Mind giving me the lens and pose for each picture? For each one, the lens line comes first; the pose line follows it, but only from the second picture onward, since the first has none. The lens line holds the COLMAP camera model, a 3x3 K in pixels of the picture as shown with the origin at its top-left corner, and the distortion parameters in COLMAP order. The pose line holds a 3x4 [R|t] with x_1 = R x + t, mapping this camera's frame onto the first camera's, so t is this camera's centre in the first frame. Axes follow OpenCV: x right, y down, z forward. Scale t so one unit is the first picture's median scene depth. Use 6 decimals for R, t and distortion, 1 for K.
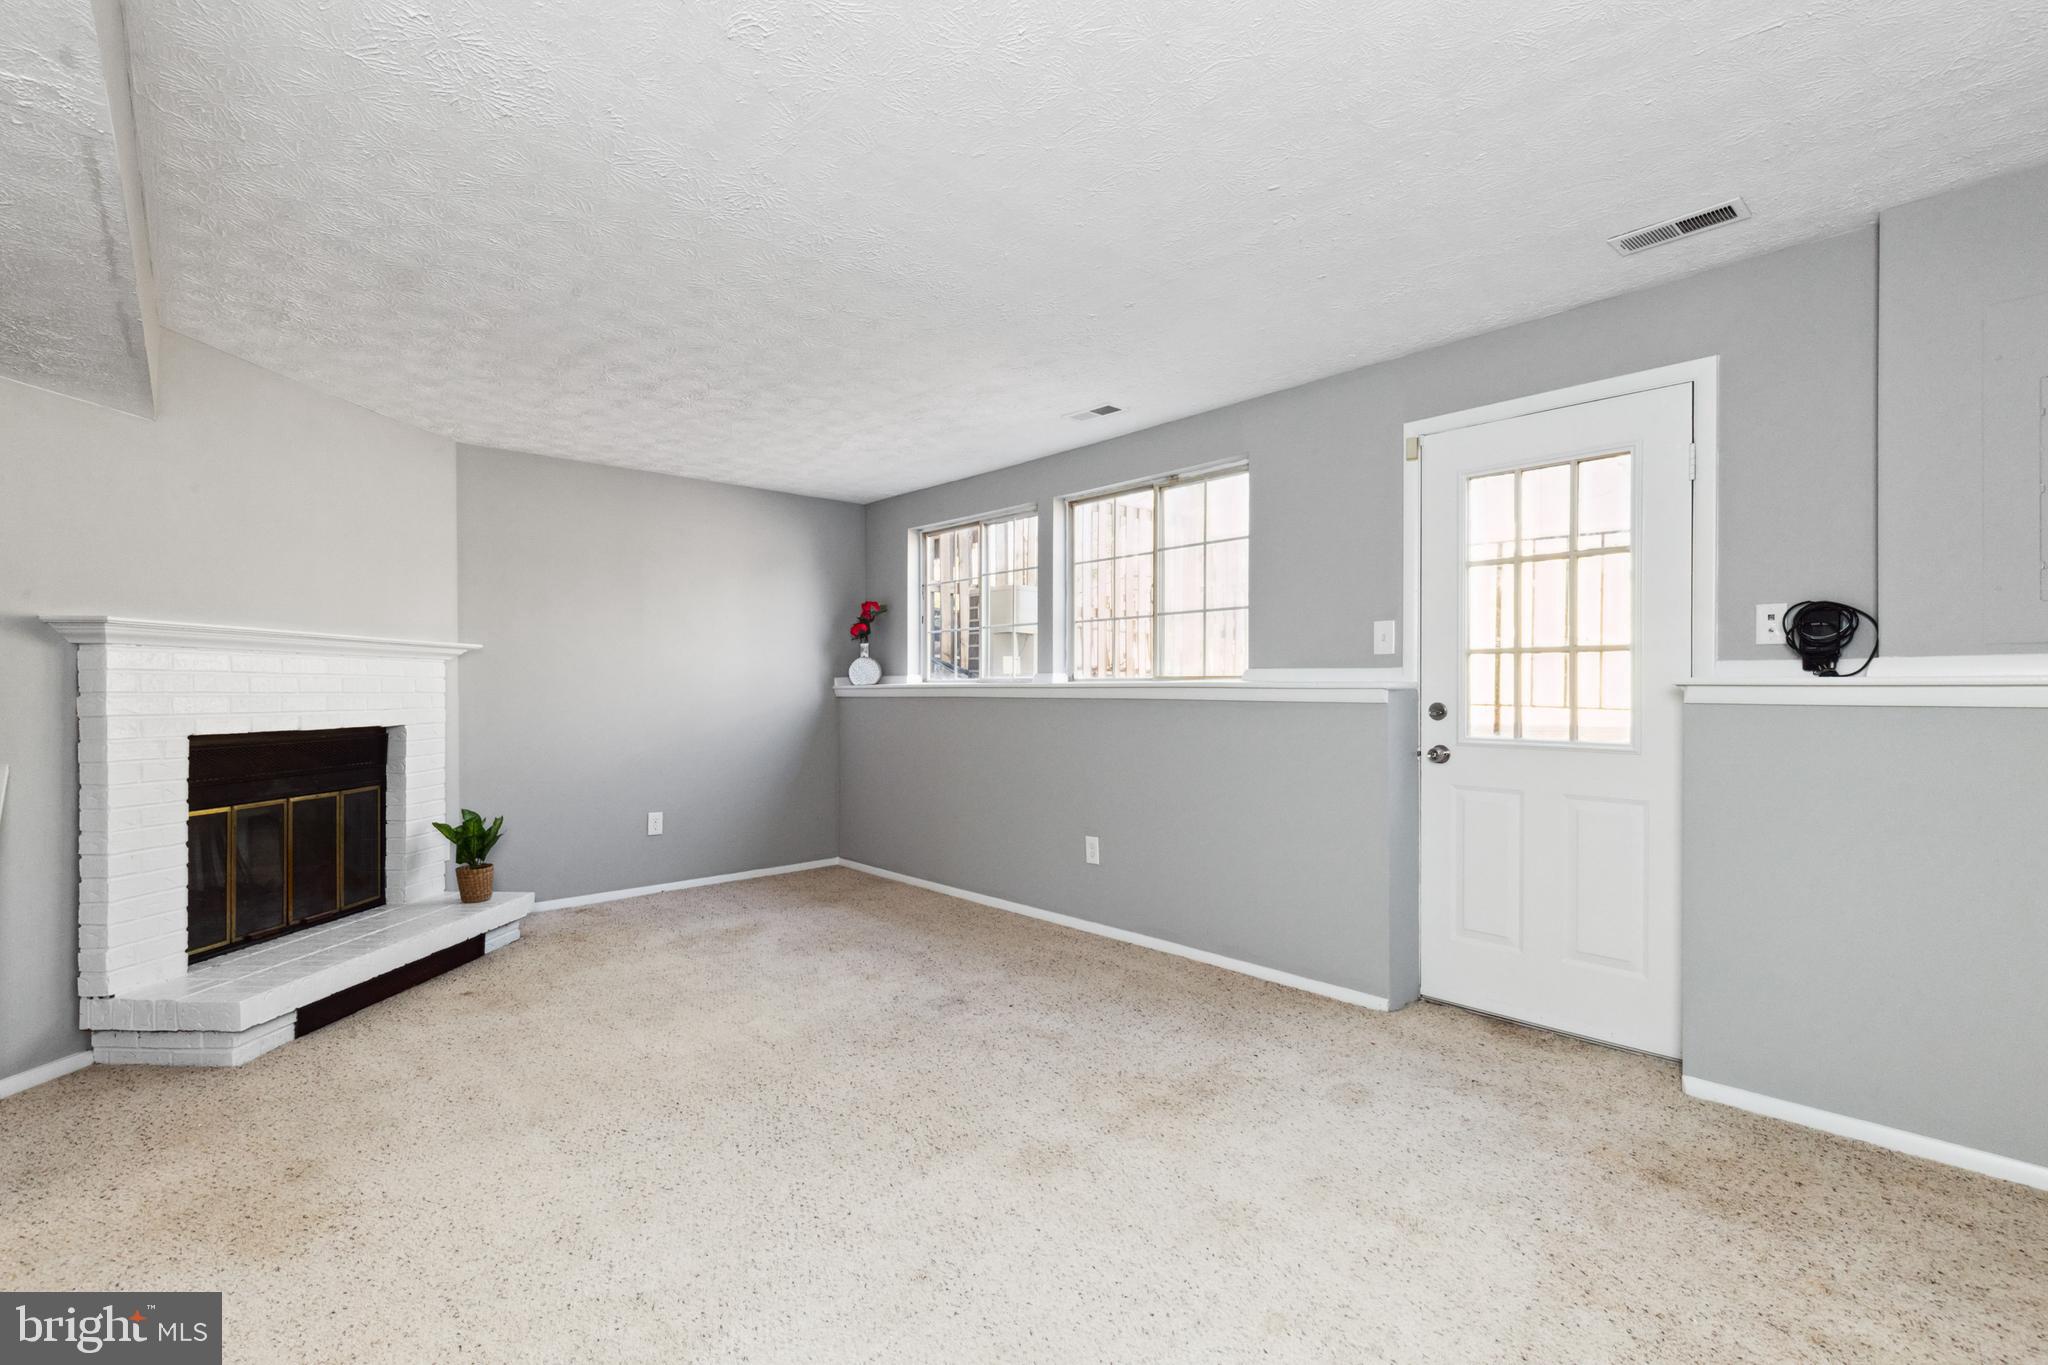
lens RADIAL K [[904.1, 0, 1024.0], [0, 904.1, 682.5], [0, 0, 1]] dist [0.000389, 0.000040]
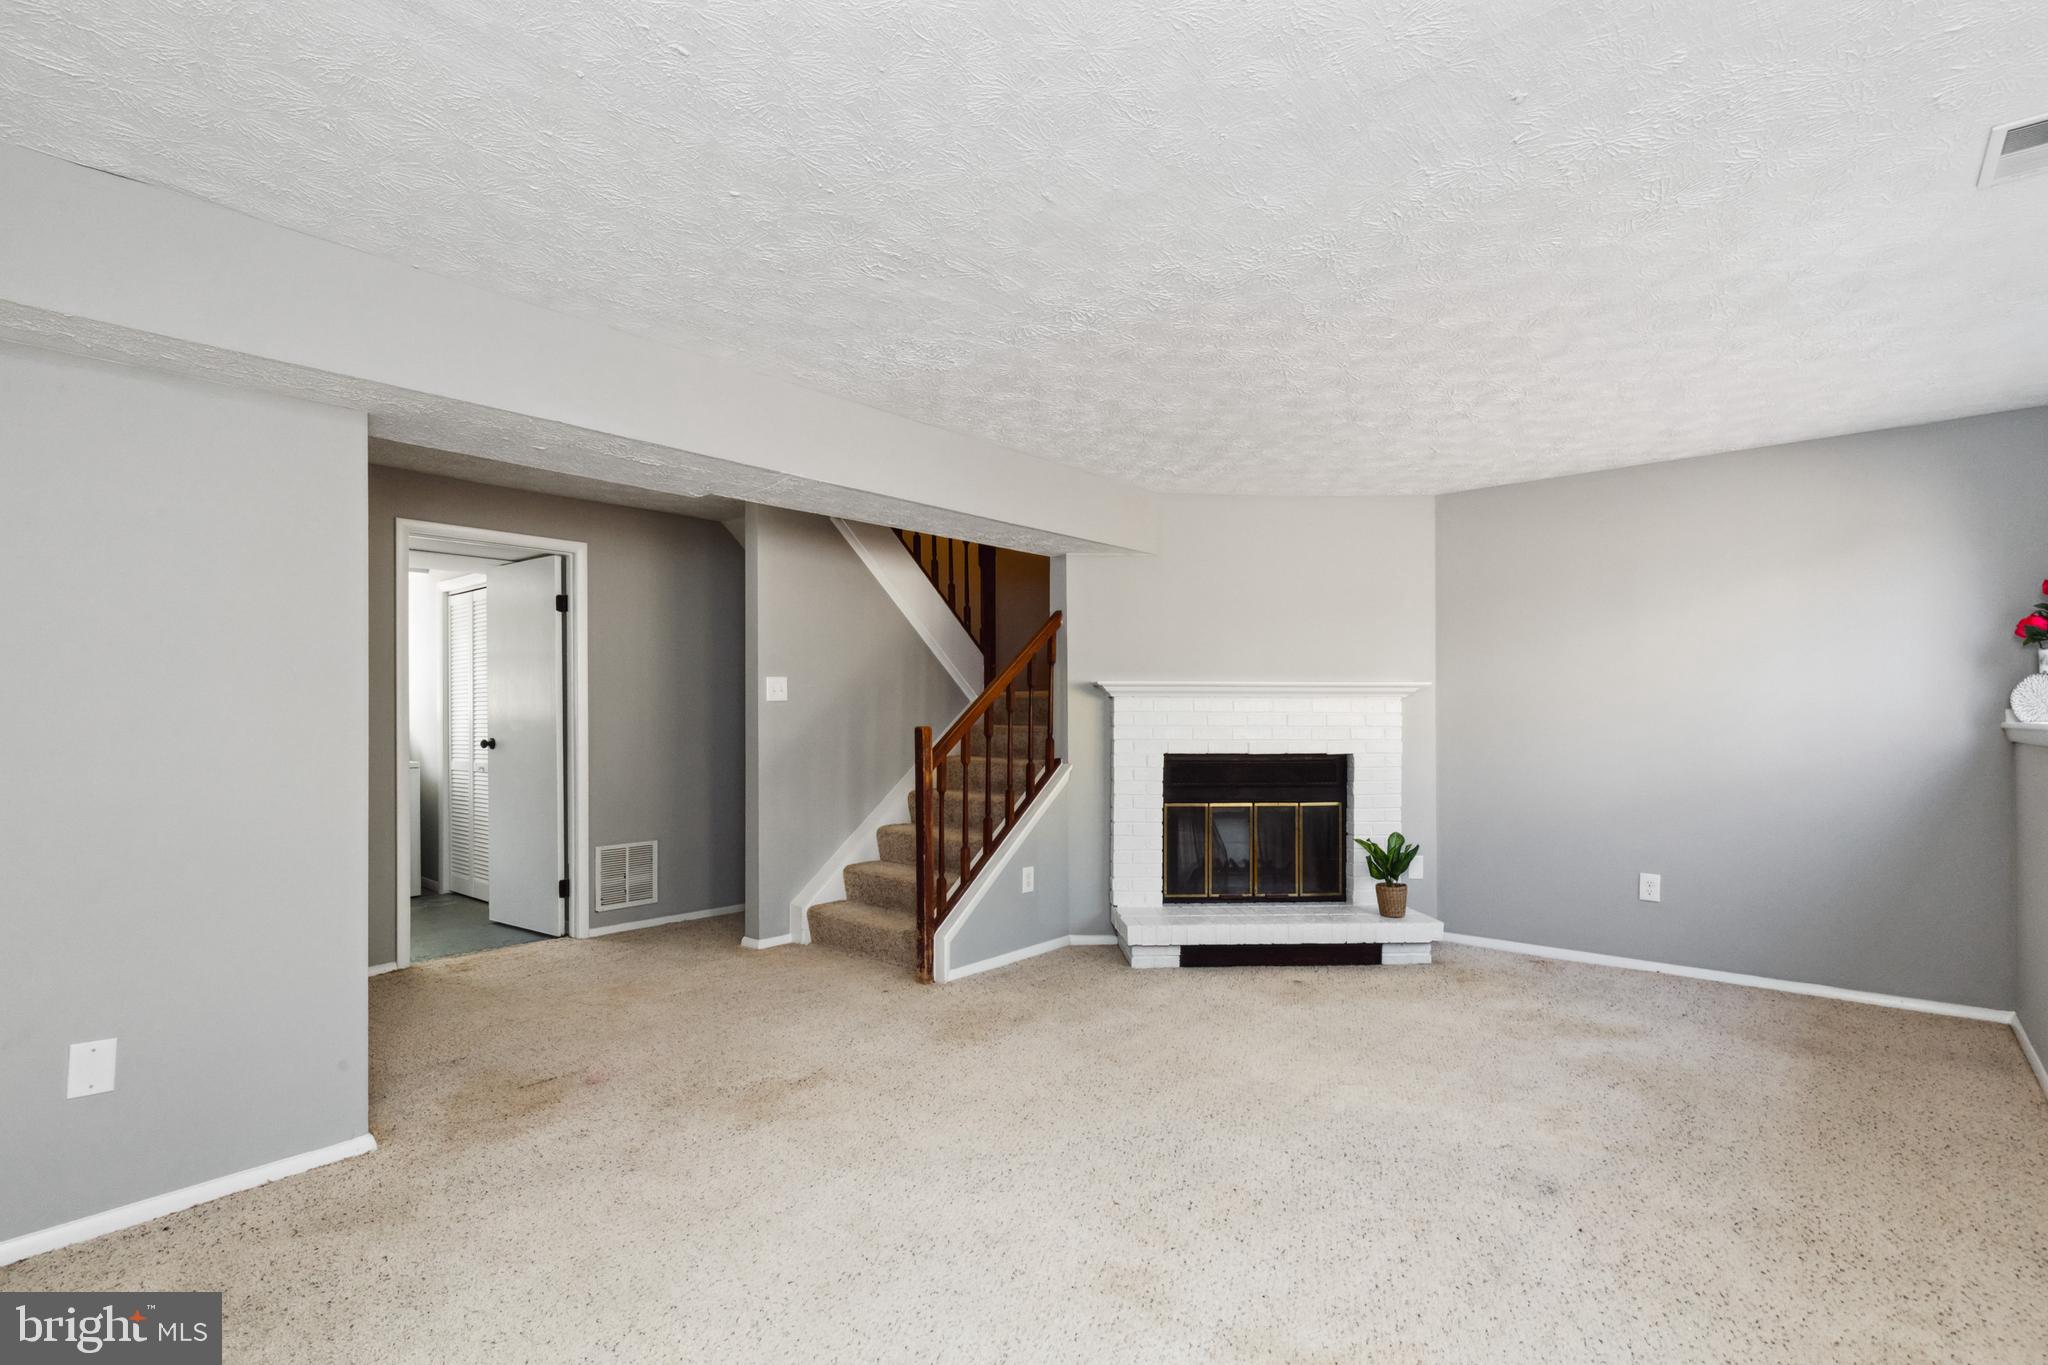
lens RADIAL K [[936.1, 0, 1029.7], [0, 936.1, 699.9], [0, 0, 1]] dist [0.000555, 0.000362]
pose [[0.138152, -0.008908, -0.990371, 0.488370], [0.006598, 0.999946, -0.008074, -0.017236], [0.990389, -0.005419, 0.138203, 0.419200]]
